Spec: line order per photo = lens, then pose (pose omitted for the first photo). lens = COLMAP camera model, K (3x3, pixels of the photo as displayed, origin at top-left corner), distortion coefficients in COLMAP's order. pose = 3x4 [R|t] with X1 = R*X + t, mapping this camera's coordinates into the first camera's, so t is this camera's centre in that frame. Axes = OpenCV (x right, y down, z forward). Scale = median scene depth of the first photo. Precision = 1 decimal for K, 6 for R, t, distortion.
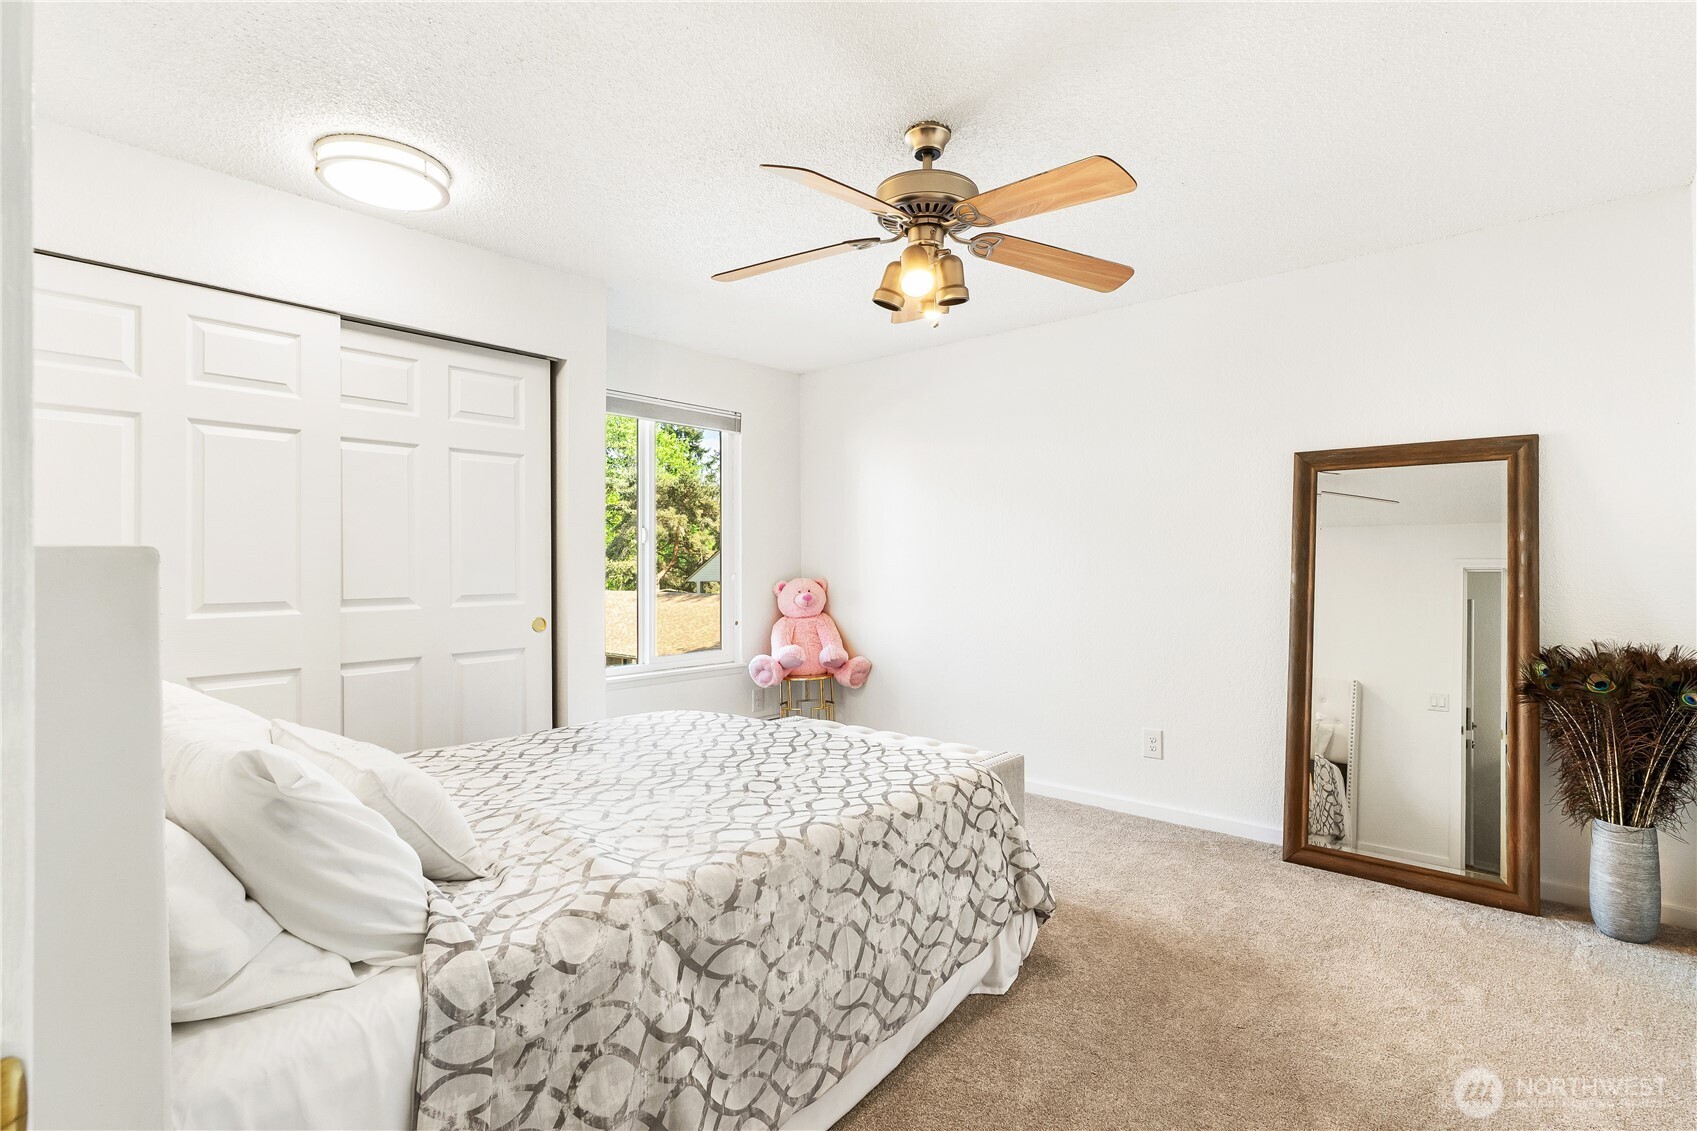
lens RADIAL K [[807.7, 0, 848.5], [0, 807.7, 565.5], [0, 0, 1]] dist [0.002056, 0.000244]
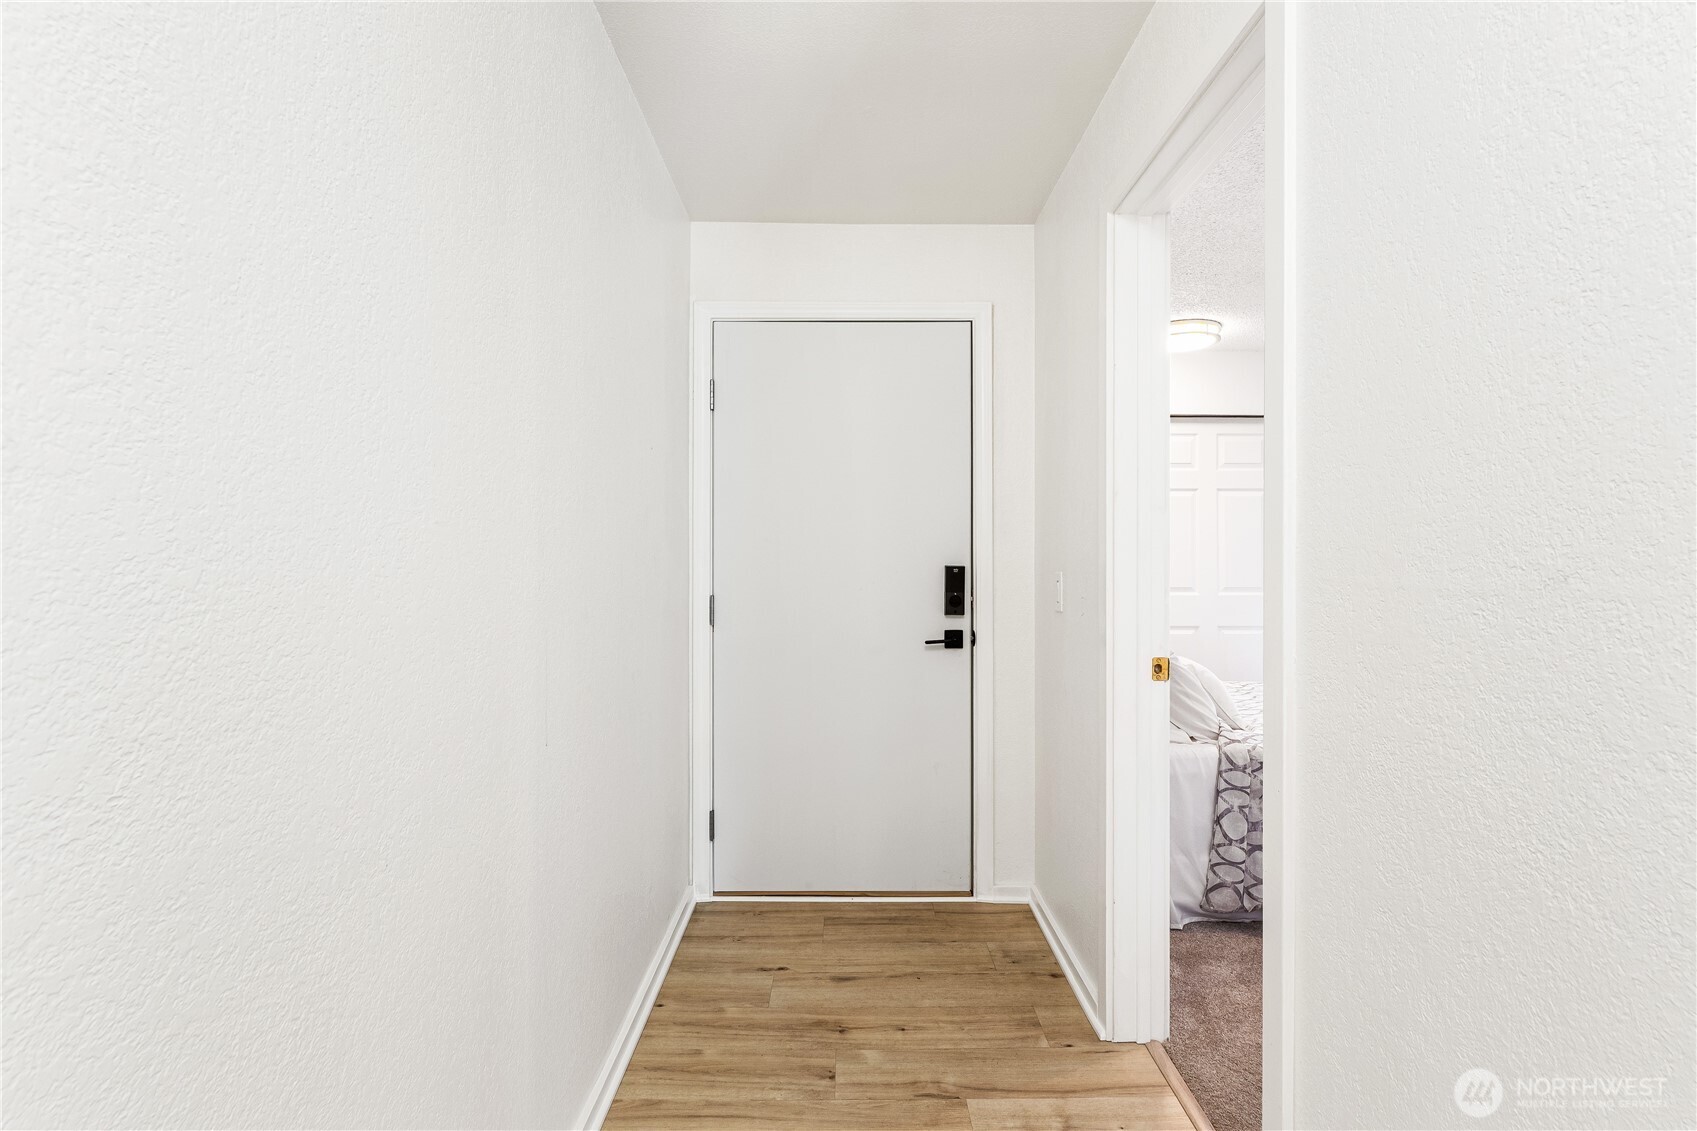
lens RADIAL K [[807.7, 0, 848.5], [0, 807.7, 565.5], [0, 0, 1]] dist [0.002056, 0.000244]
pose [[0.647832, 0.006789, -0.761753, 0.557091], [-0.003782, 0.999977, 0.005696, -0.025477], [0.761774, -0.000809, 0.647843, -1.332387]]
